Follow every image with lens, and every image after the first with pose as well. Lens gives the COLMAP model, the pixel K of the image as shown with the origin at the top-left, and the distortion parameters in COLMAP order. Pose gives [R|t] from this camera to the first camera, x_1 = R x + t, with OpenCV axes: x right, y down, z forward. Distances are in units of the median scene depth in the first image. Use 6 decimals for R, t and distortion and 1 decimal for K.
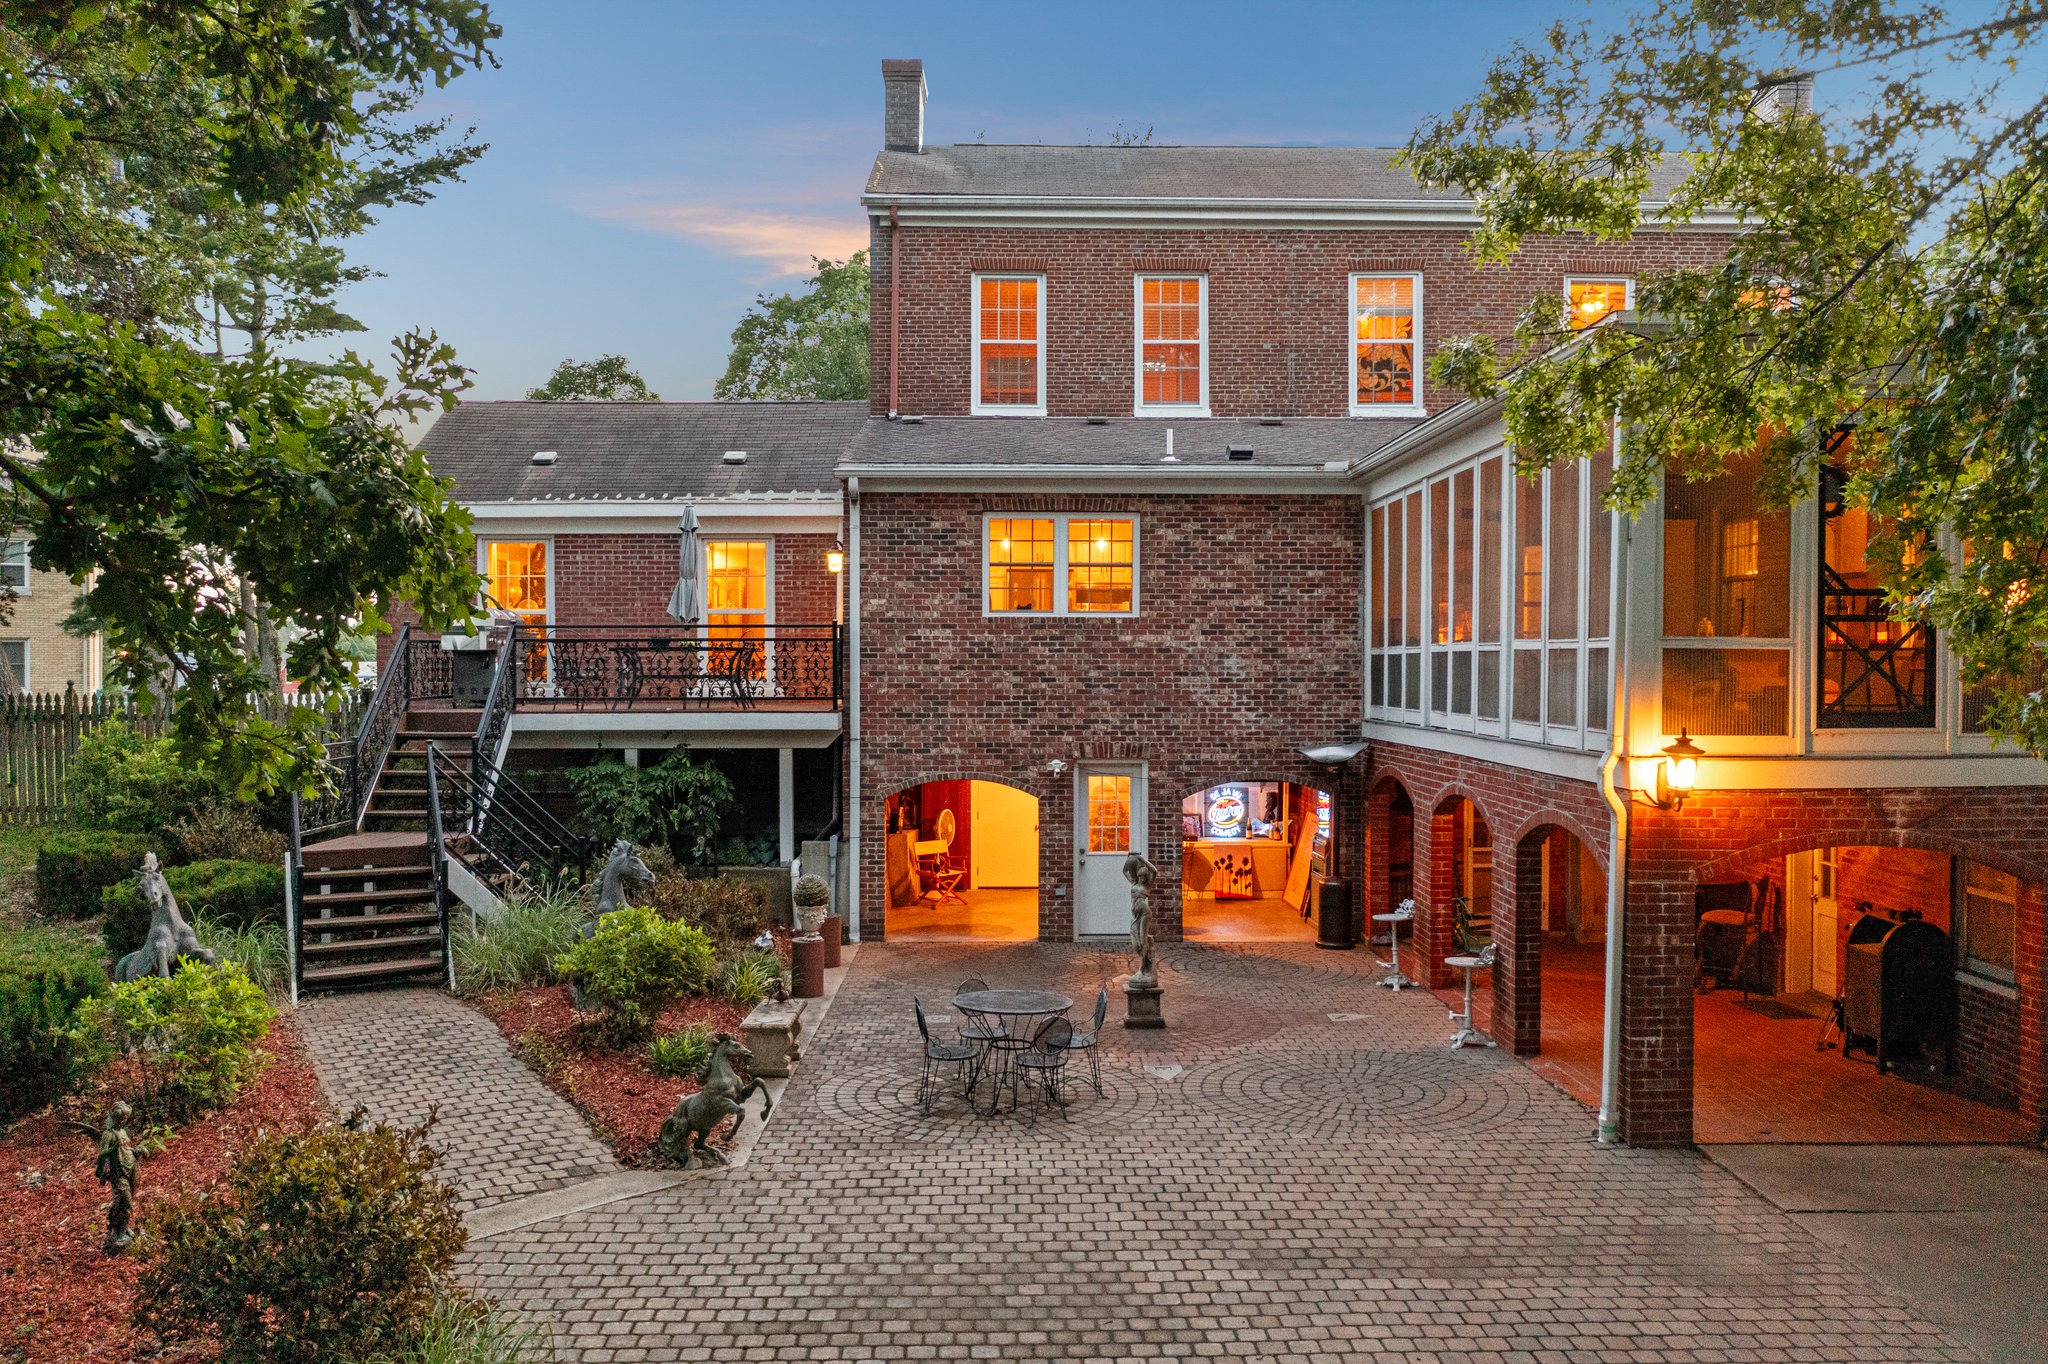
lens RADIAL K [[1600.2, 0, 1018.2], [0, 1600.2, 681.5], [0, 0, 1]] dist [-0.028709, 0.025689]
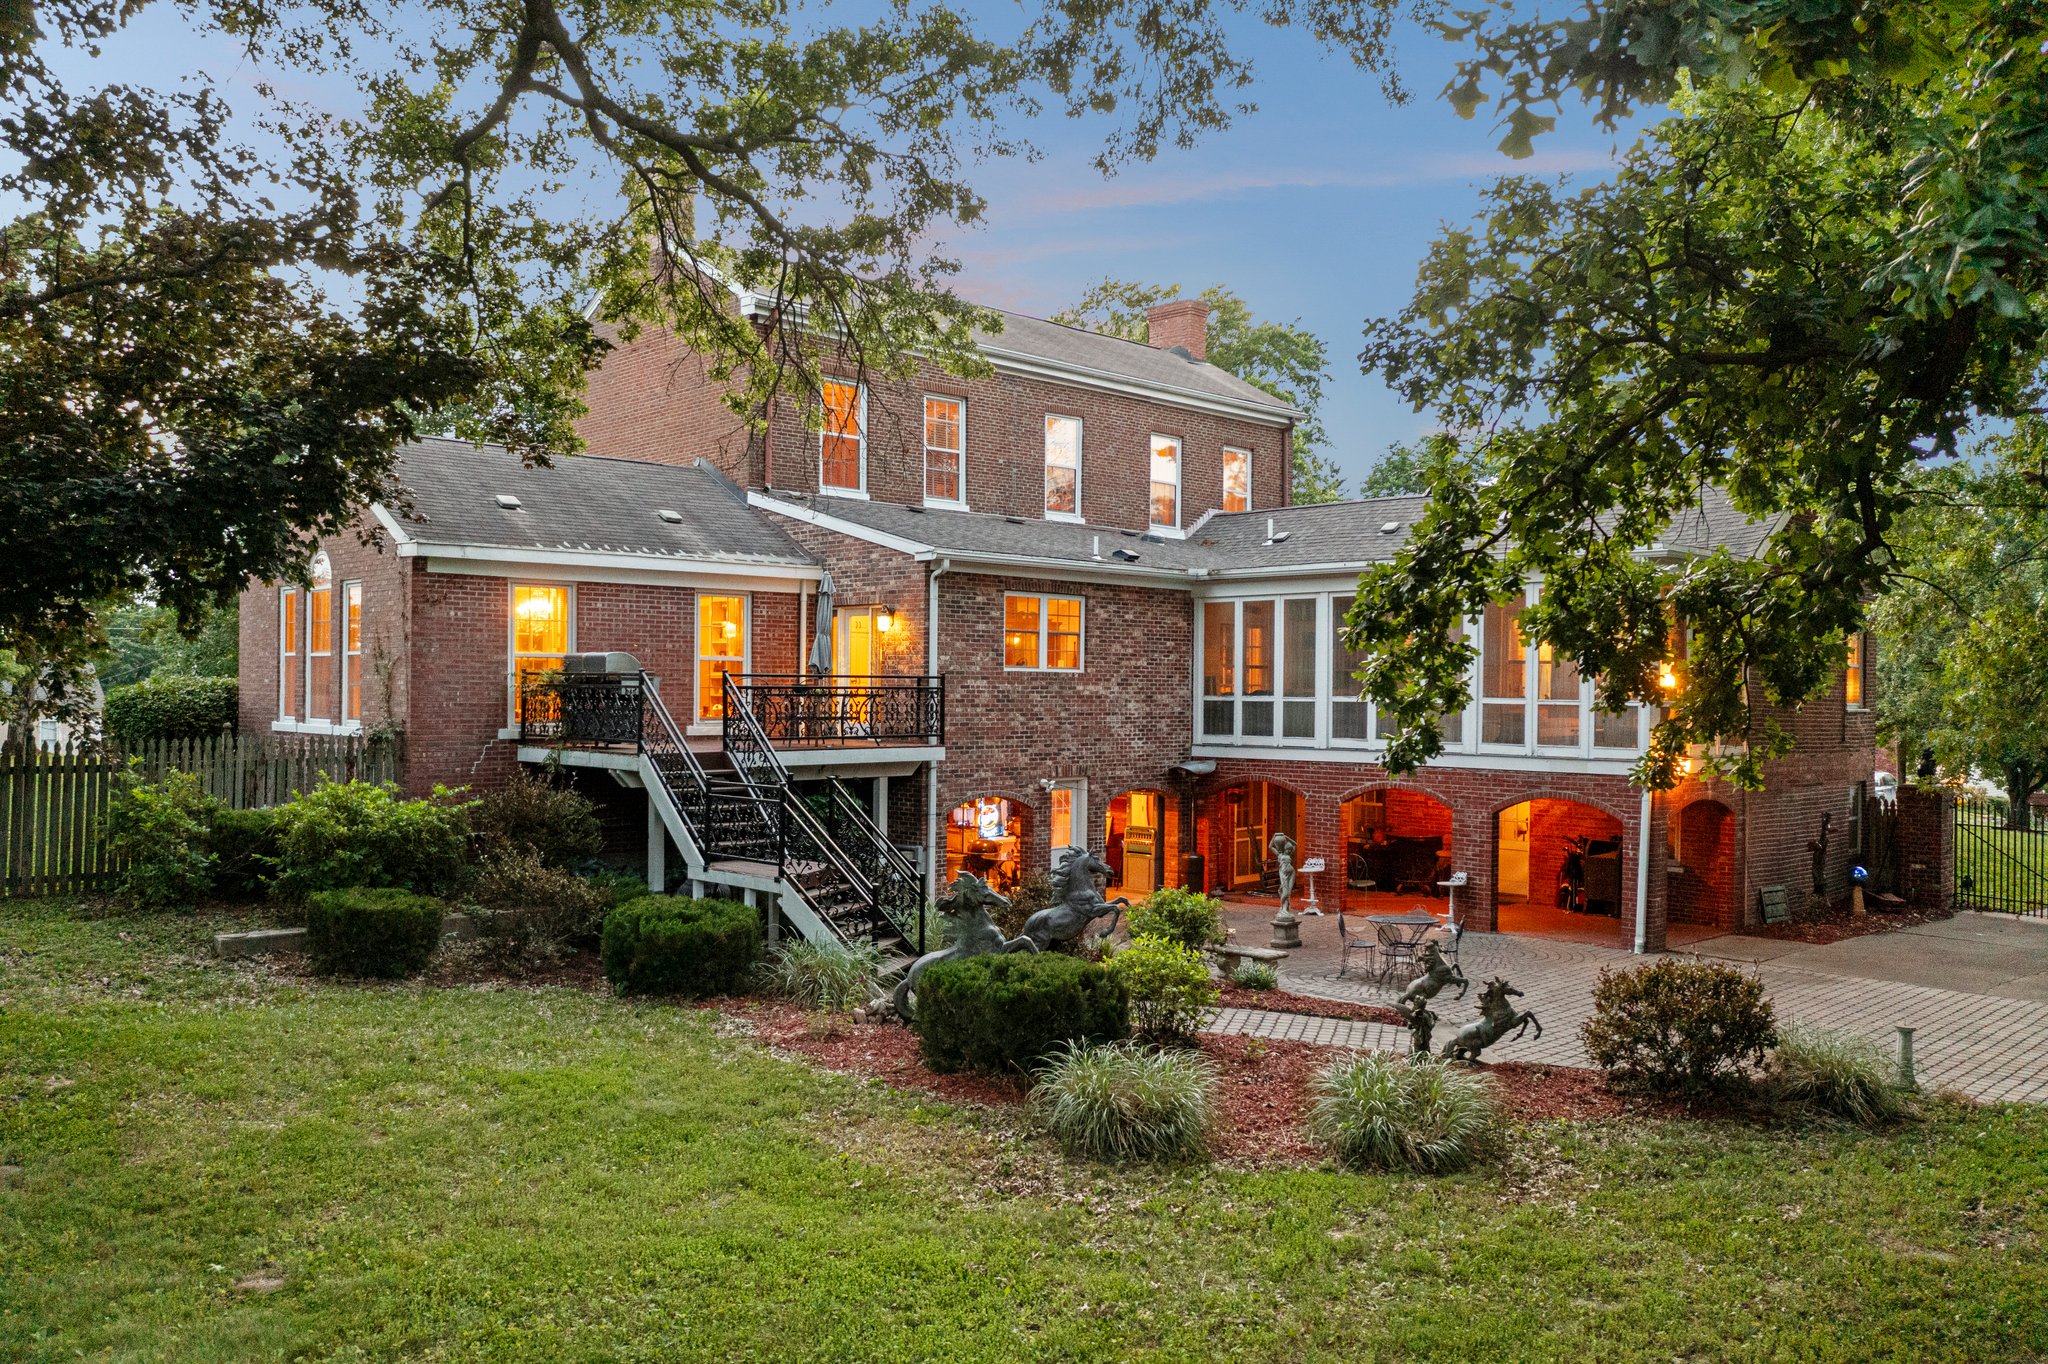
lens RADIAL K [[1600.2, 0, 984.3], [0, 1600.2, 690.5], [0, 0, 1]] dist [-0.028709, 0.025689]
pose [[0.736336, 0.004652, 0.676600, -0.913737], [0.000475, 0.999973, -0.007392, -0.014839], [-0.676616, 0.005765, 0.736313, 0.052270]]
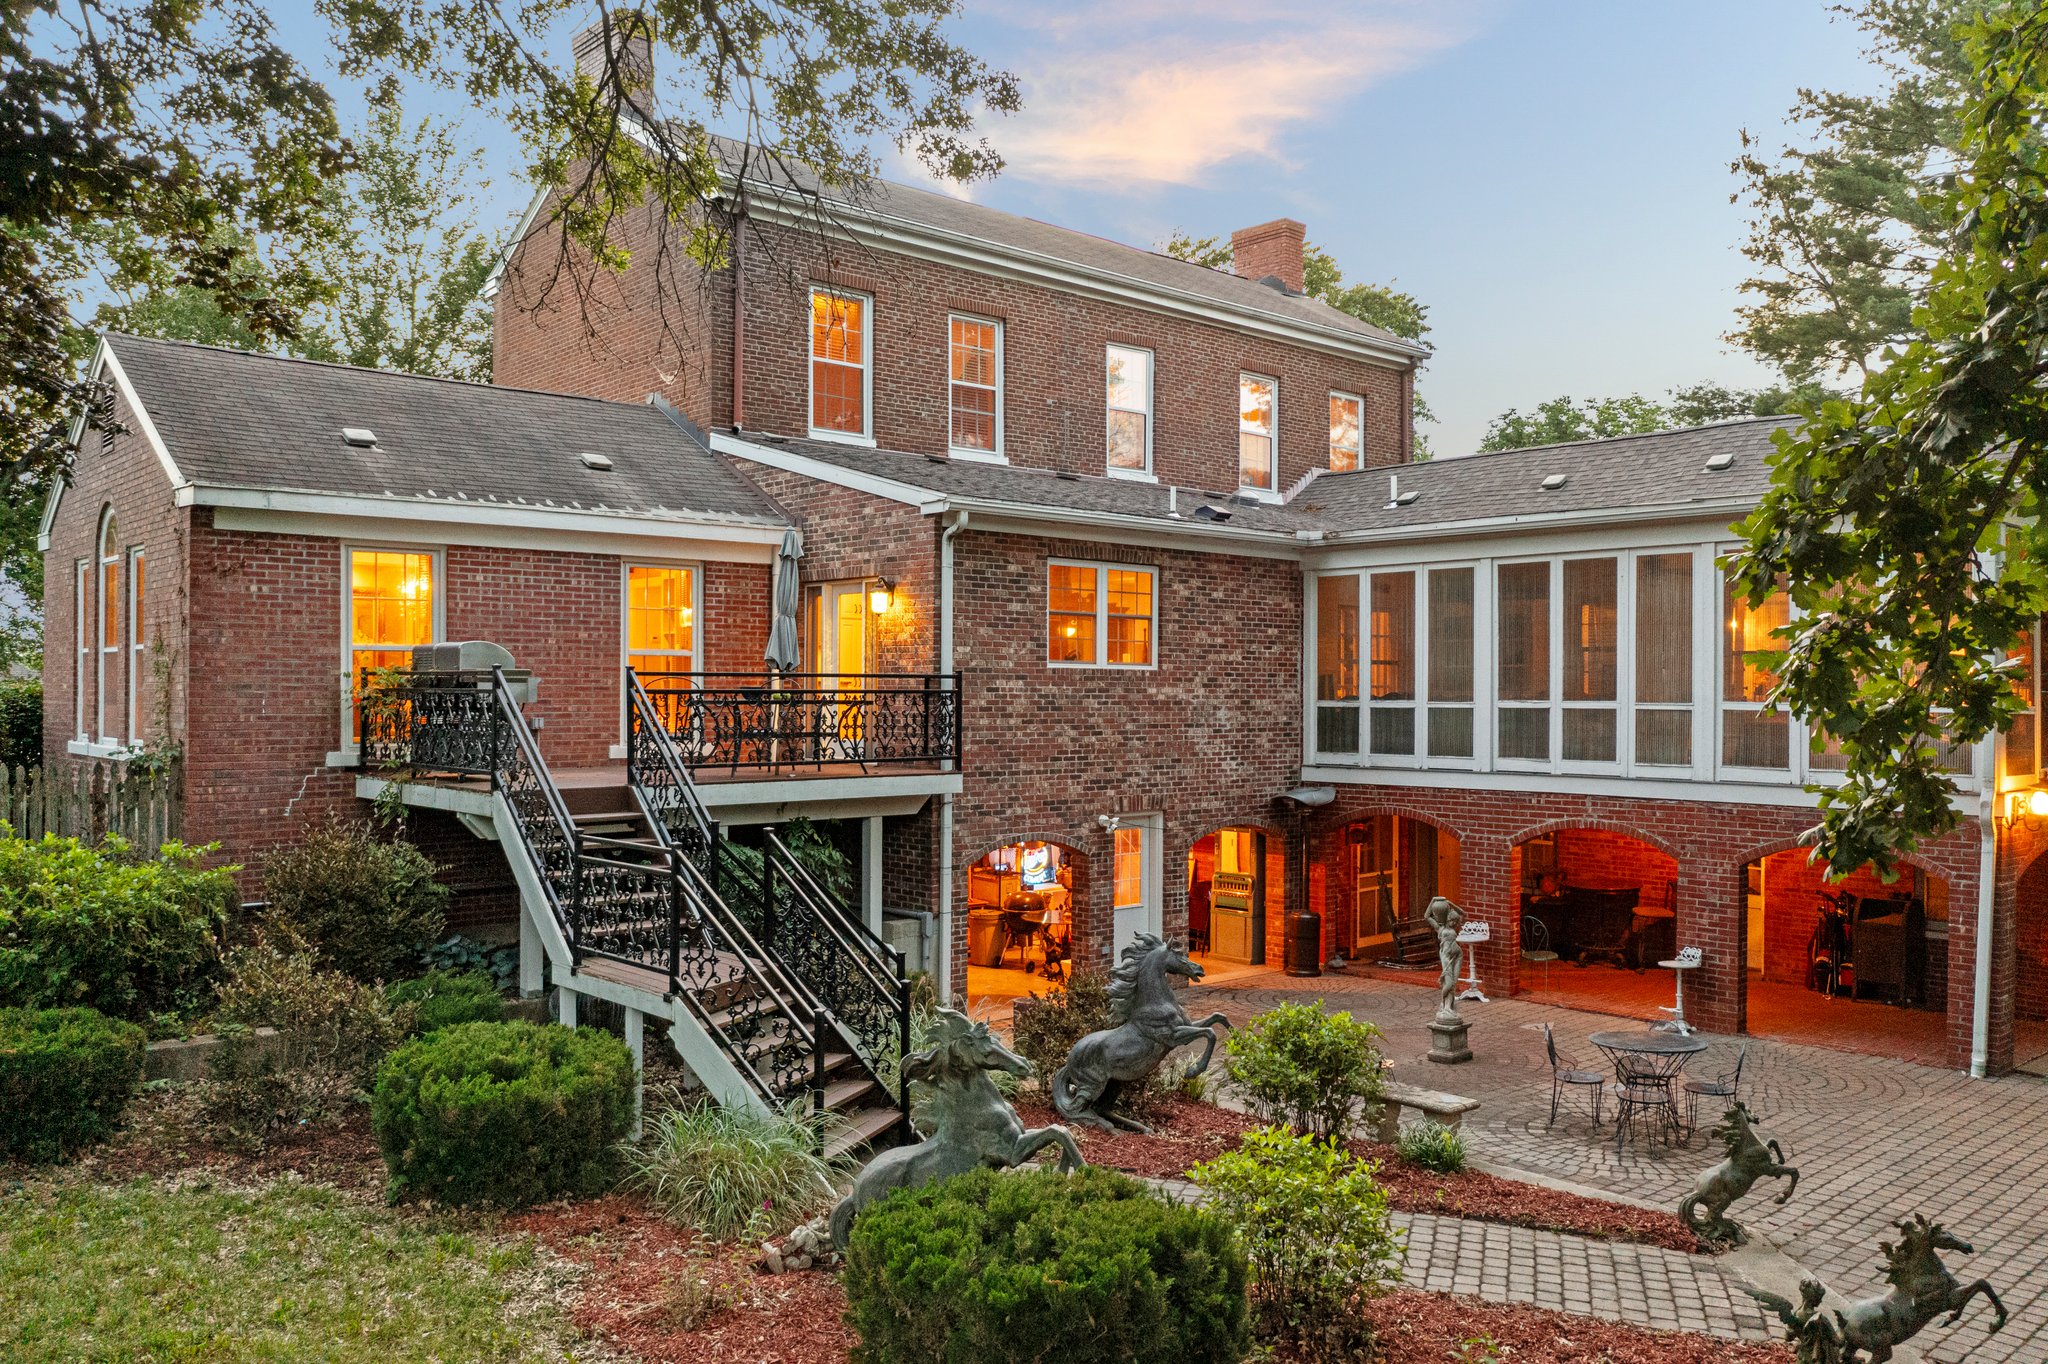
lens RADIAL K [[1600.2, 0, 1009.3], [0, 1600.2, 693.8], [0, 0, 1]] dist [-0.028709, 0.025689]
pose [[0.756477, 0.002143, 0.654017, -0.658196], [0.004657, 0.999952, -0.008663, -0.016836], [-0.654004, 0.009599, 0.756430, 0.297942]]
